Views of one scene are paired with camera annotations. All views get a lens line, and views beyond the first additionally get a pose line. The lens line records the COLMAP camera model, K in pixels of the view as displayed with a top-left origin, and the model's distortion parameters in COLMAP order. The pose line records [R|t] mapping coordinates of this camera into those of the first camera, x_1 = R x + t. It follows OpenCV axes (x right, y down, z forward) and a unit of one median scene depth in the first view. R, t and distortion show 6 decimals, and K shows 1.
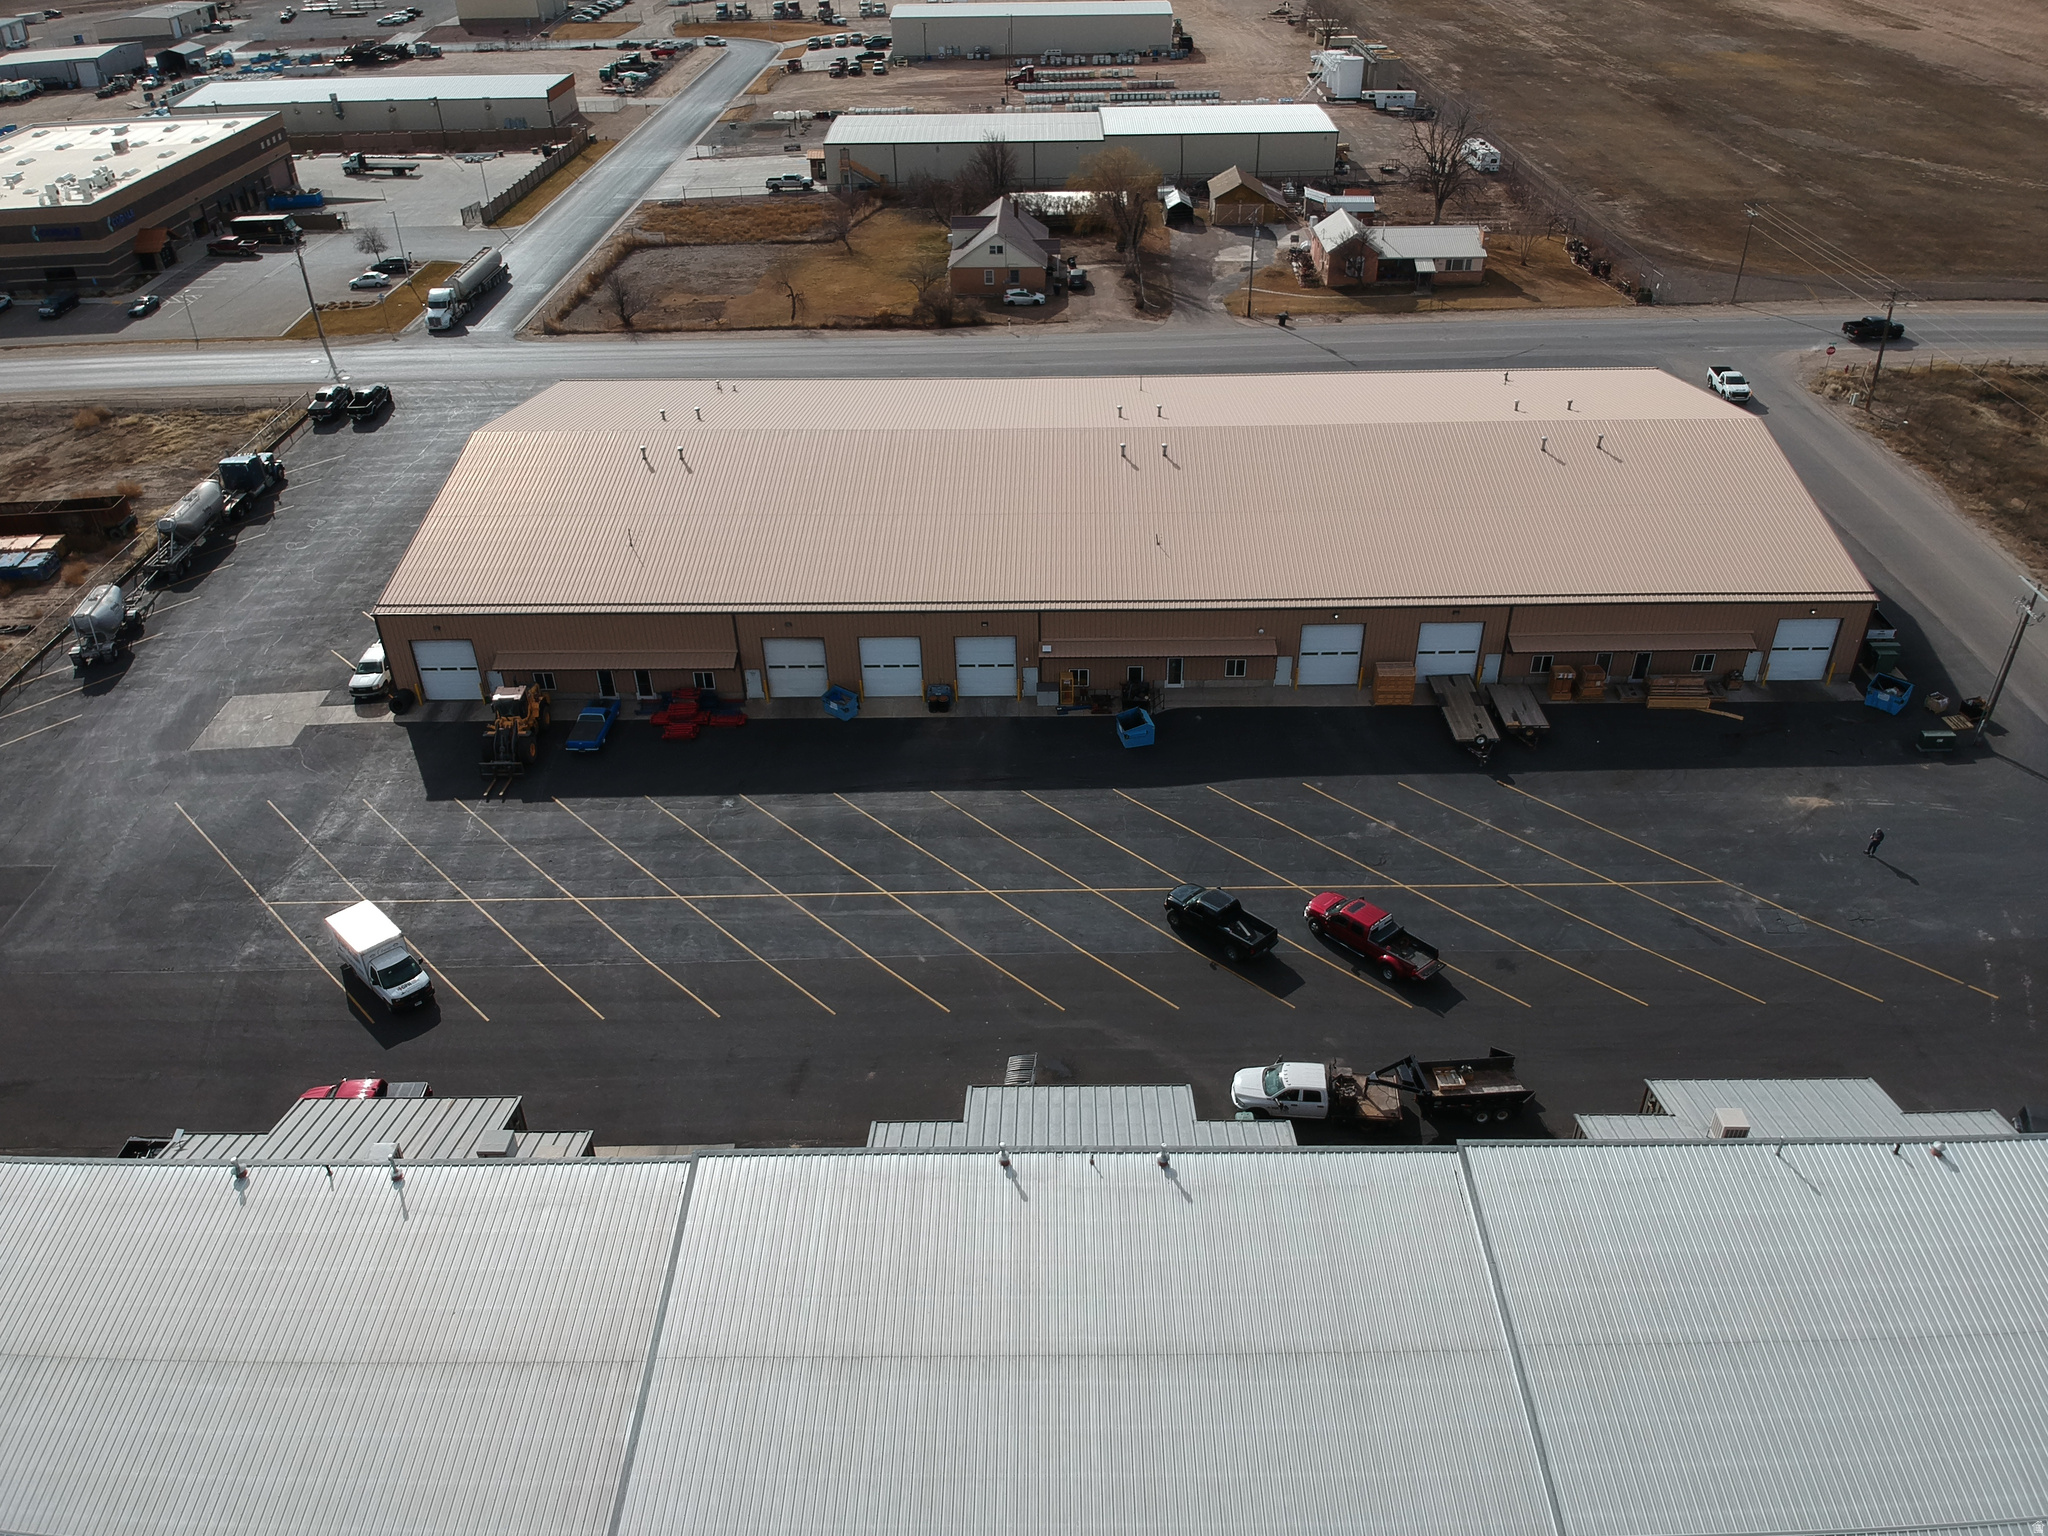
lens RADIAL K [[1503.4, 0, 1033.1], [0, 1503.4, 762.7], [0, 0, 1]] dist [0.083512, -0.159467]
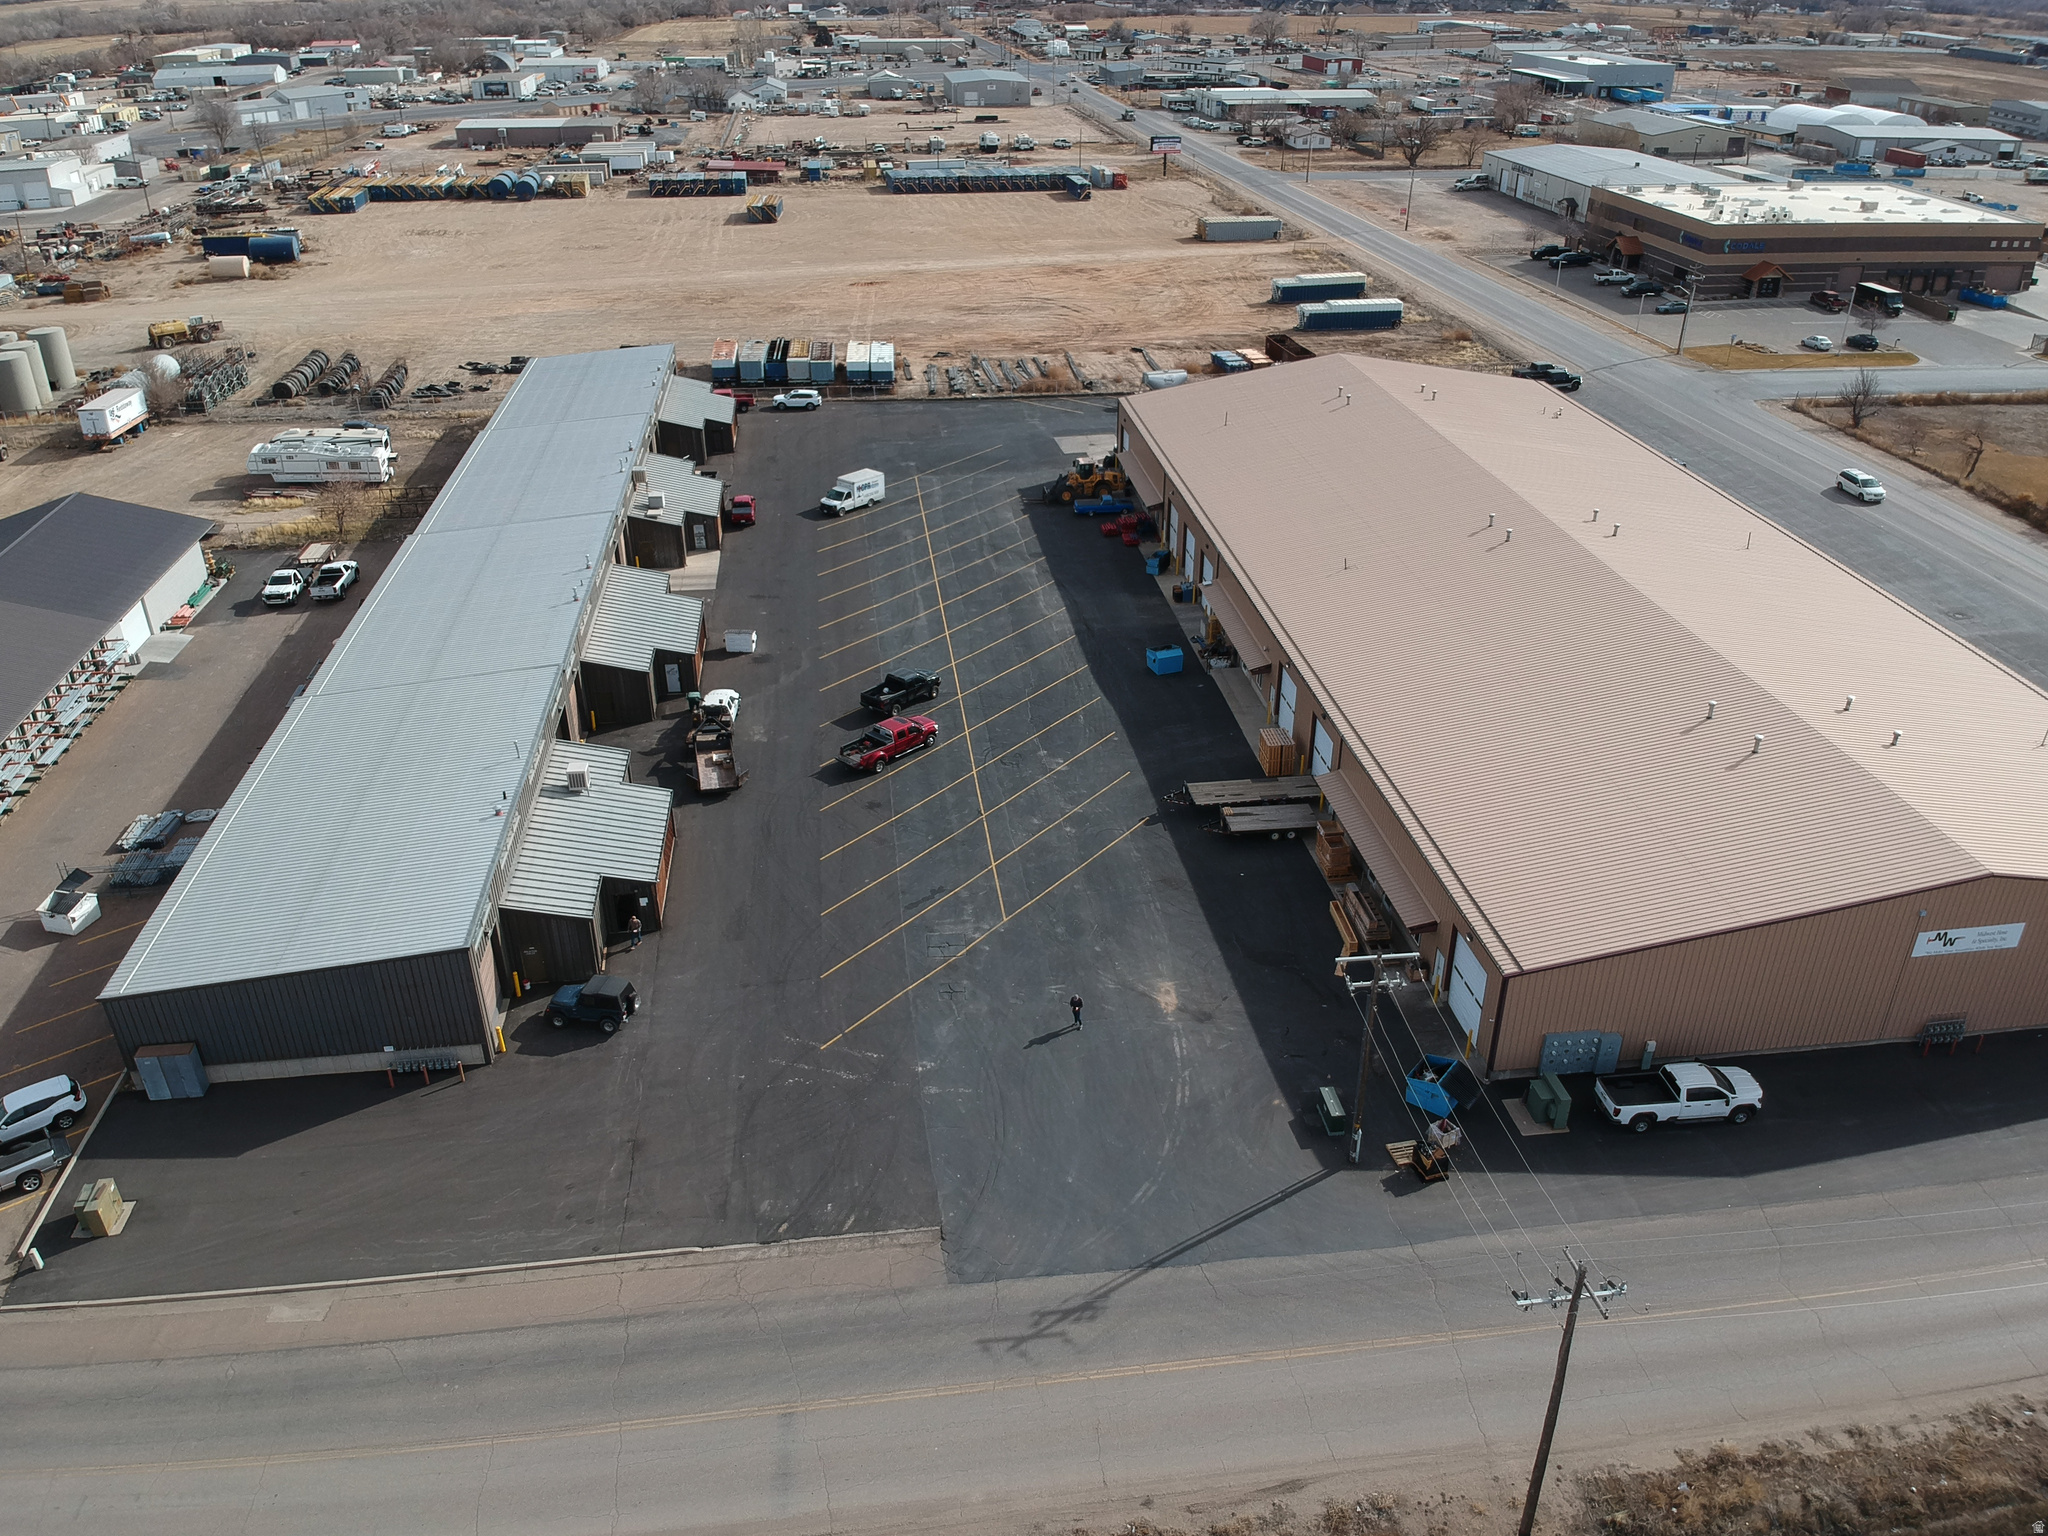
lens RADIAL K [[1503.4, 0, 1033.1], [0, 1503.4, 762.7], [0, 0, 1]] dist [0.083512, -0.159467]
pose [[0.133116, 0.487939, -0.862668, 0.625981], [-0.549535, 0.760699, 0.345467, -0.174875], [0.824798, 0.428079, 0.369401, 0.303188]]
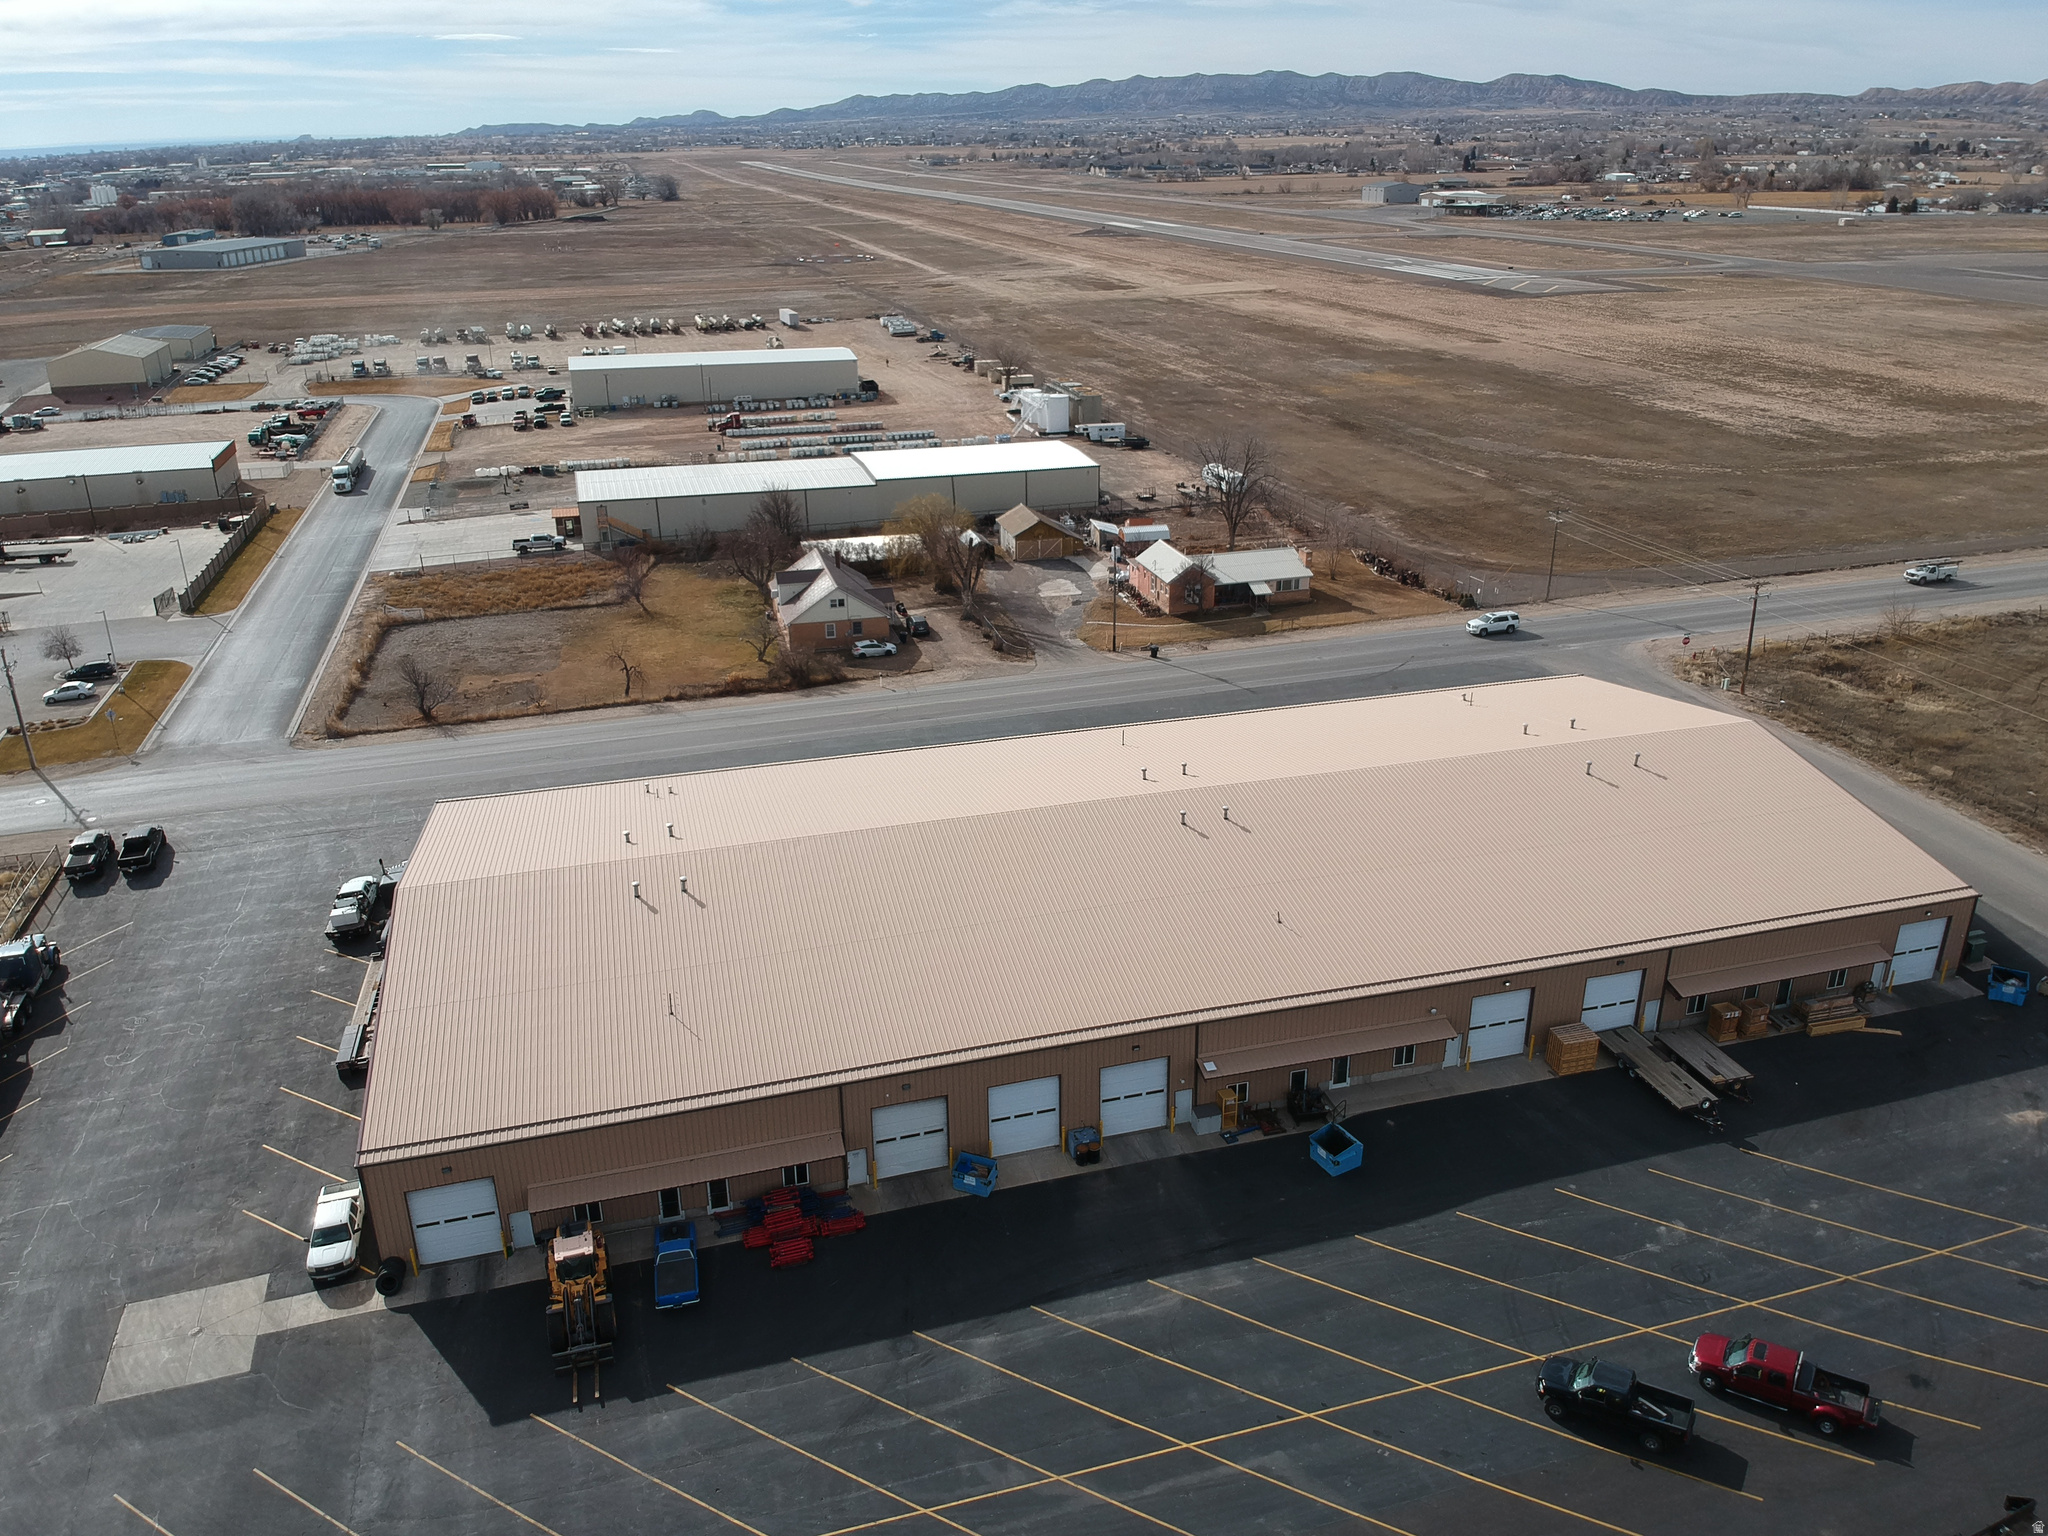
lens RADIAL K [[1503.4, 0, 1033.1], [0, 1503.4, 762.7], [0, 0, 1]] dist [0.083512, -0.159467]
pose [[0.958545, -0.101248, 0.266345, -0.174538], [0.150172, 0.973893, -0.170239, -0.066935], [-0.242155, 0.203180, 0.948725, 0.106583]]
